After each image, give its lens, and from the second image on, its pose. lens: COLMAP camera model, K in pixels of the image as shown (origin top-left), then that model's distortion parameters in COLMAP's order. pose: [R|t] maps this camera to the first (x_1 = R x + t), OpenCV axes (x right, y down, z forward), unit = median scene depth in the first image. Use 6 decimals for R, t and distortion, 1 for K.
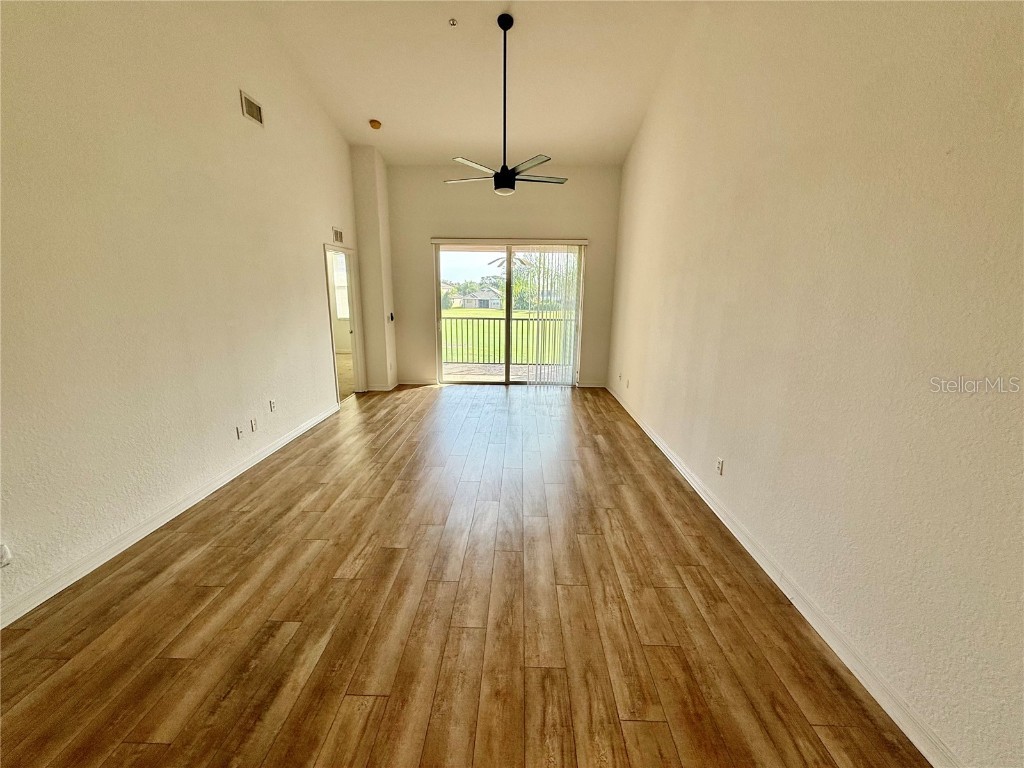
lens RADIAL K [[407.0, 0, 509.6], [0, 407.0, 383.4], [0, 0, 1]] dist [0.000074, 0.000165]
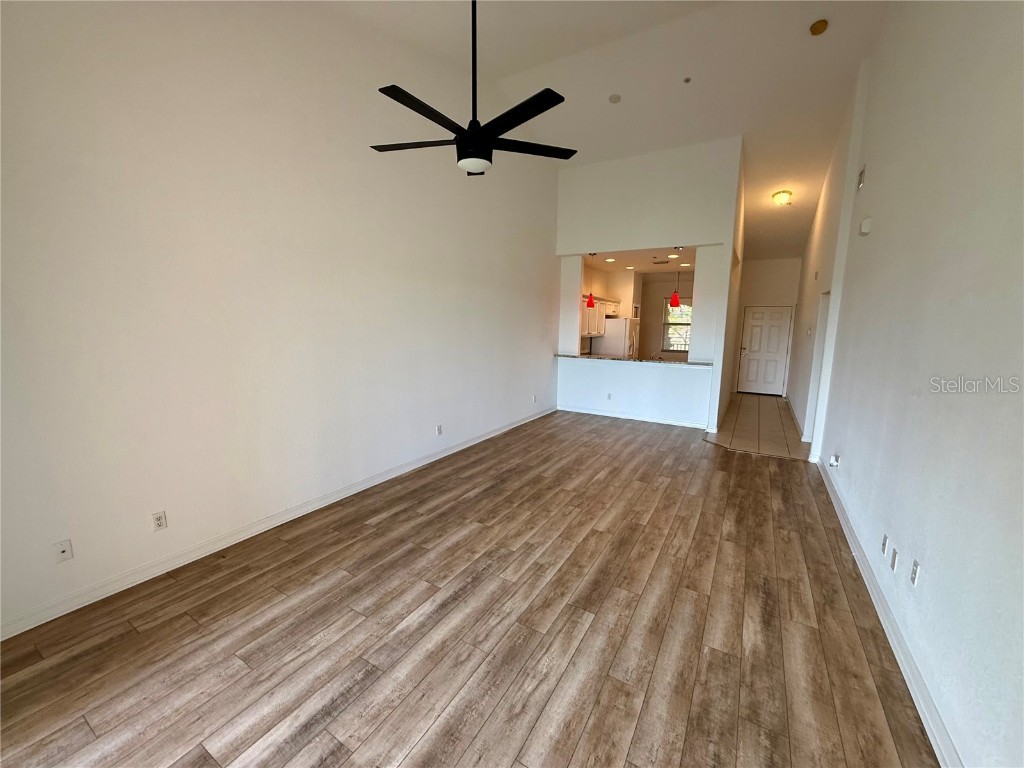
lens RADIAL K [[407.0, 0, 509.6], [0, 407.0, 383.4], [0, 0, 1]] dist [0.000074, 0.000165]
pose [[-0.869463, -0.094807, 0.484815, -0.459180], [0.089305, 0.935075, 0.343016, -0.462531], [-0.485858, 0.341536, -0.804546, 1.926808]]
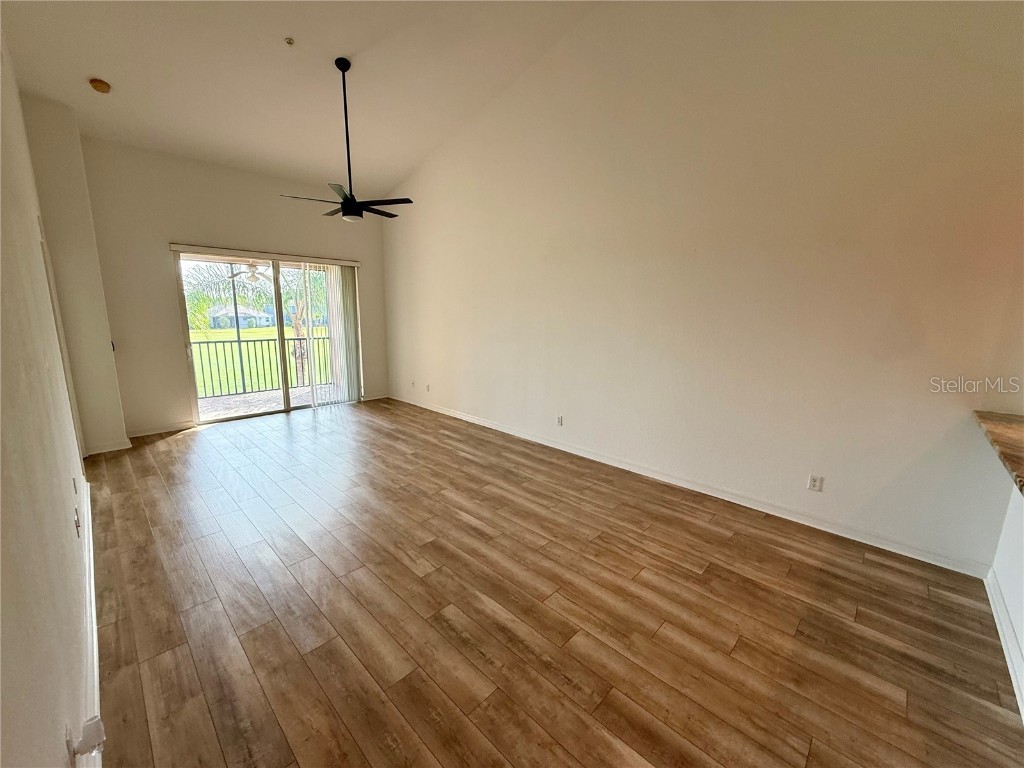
lens RADIAL K [[407.0, 0, 509.6], [0, 407.0, 383.4], [0, 0, 1]] dist [0.000074, 0.000165]
pose [[0.674667, -0.132278, 0.726173, -0.696756], [0.158177, 0.986866, 0.032807, -0.022503], [-0.720974, 0.092730, 0.686729, 0.022928]]
